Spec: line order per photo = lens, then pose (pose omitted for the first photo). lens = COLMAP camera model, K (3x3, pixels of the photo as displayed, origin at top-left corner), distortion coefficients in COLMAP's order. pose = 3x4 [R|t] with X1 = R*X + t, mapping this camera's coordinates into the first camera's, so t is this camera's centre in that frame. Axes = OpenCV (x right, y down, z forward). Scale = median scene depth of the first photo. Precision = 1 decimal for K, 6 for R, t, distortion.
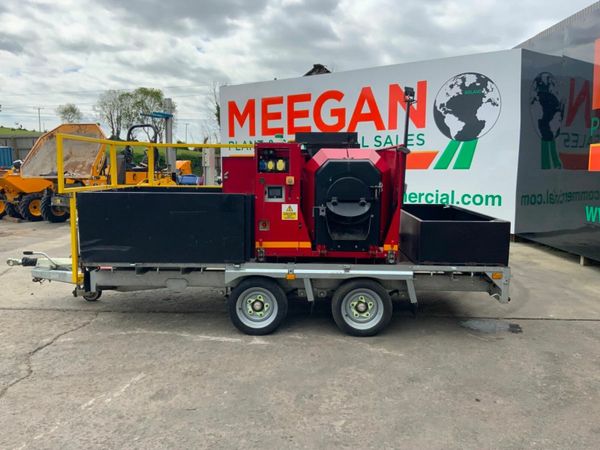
lens RADIAL K [[494.9, 0, 300.0], [0, 494.9, 225.0], [0, 0, 1]] dist [0.093370, -0.186709]
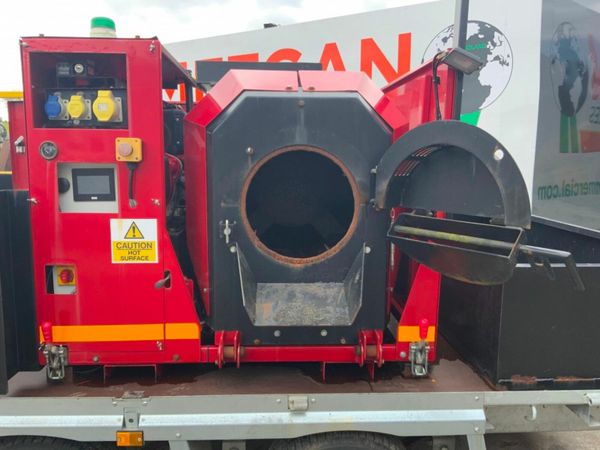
lens RADIAL K [[498.1, 0, 300.0], [0, 498.1, 225.0], [0, 0, 1]] dist [0.067514, -0.136177]
pose [[0.996941, -0.008473, 0.077700, 0.067665], [0.007026, 0.999797, 0.018879, -0.043066], [-0.077844, -0.018276, 0.996798, 0.632745]]
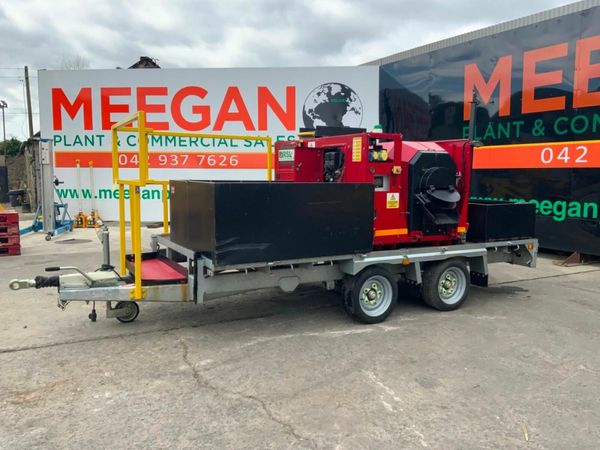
lens RADIAL K [[494.9, 0, 300.0], [0, 494.9, 225.0], [0, 0, 1]] dist [0.093370, -0.186709]
pose [[0.859227, -0.050012, 0.509144, -0.714534], [0.055495, 0.998449, 0.004423, 0.009263], [-0.508575, 0.024455, 0.860670, 0.201831]]
